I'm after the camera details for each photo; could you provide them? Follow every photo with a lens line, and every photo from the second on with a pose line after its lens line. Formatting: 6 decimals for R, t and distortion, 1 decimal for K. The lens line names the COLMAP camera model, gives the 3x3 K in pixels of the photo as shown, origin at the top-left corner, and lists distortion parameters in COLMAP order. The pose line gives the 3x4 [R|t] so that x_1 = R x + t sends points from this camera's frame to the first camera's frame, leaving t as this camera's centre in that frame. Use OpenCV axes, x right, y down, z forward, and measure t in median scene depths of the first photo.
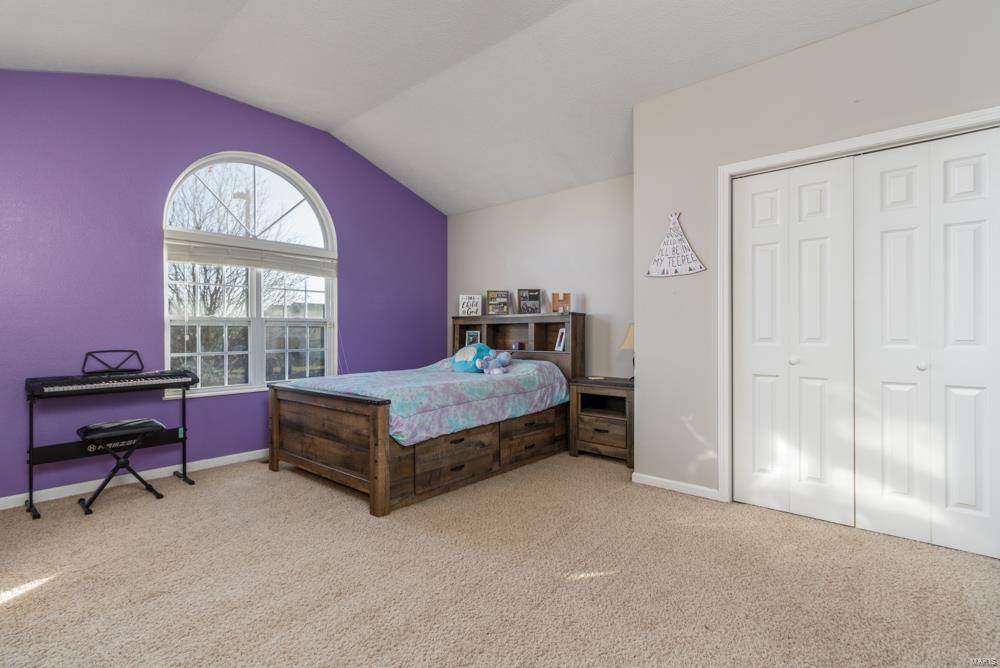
lens RADIAL K [[464.4, 0, 502.0], [0, 464.4, 328.6], [0, 0, 1]] dist [0.001682, 0.000458]
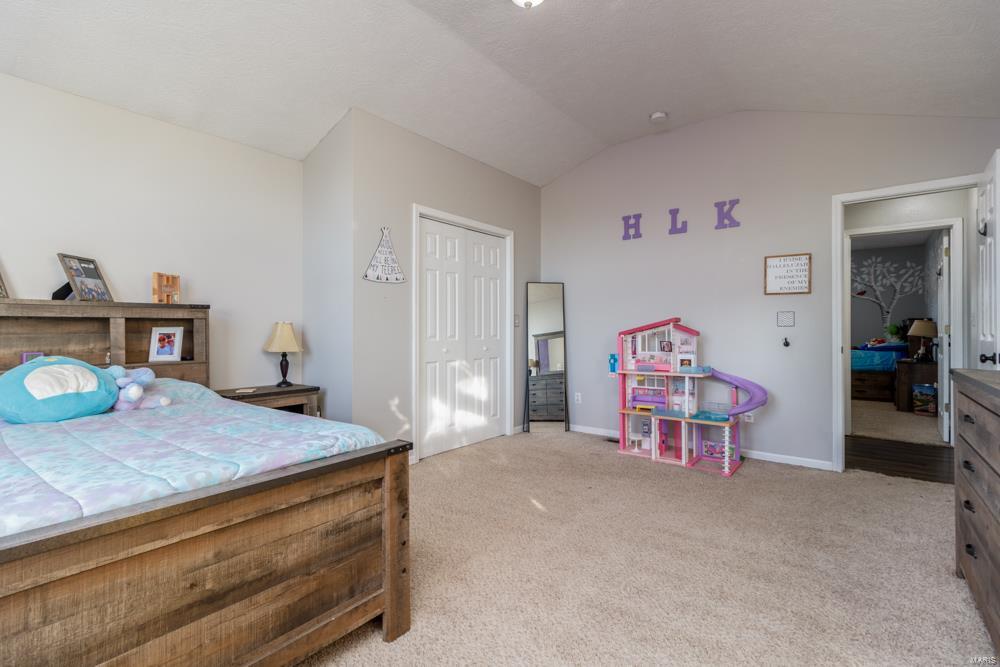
lens RADIAL K [[464.4, 0, 502.0], [0, 464.4, 328.1], [0, 0, 1]] dist [0.001682, 0.000458]
pose [[-0.047104, 0.004852, 0.998878, -0.803545], [-0.004700, 0.999976, -0.005079, 0.001309], [-0.998879, -0.004934, -0.047080, 0.804610]]
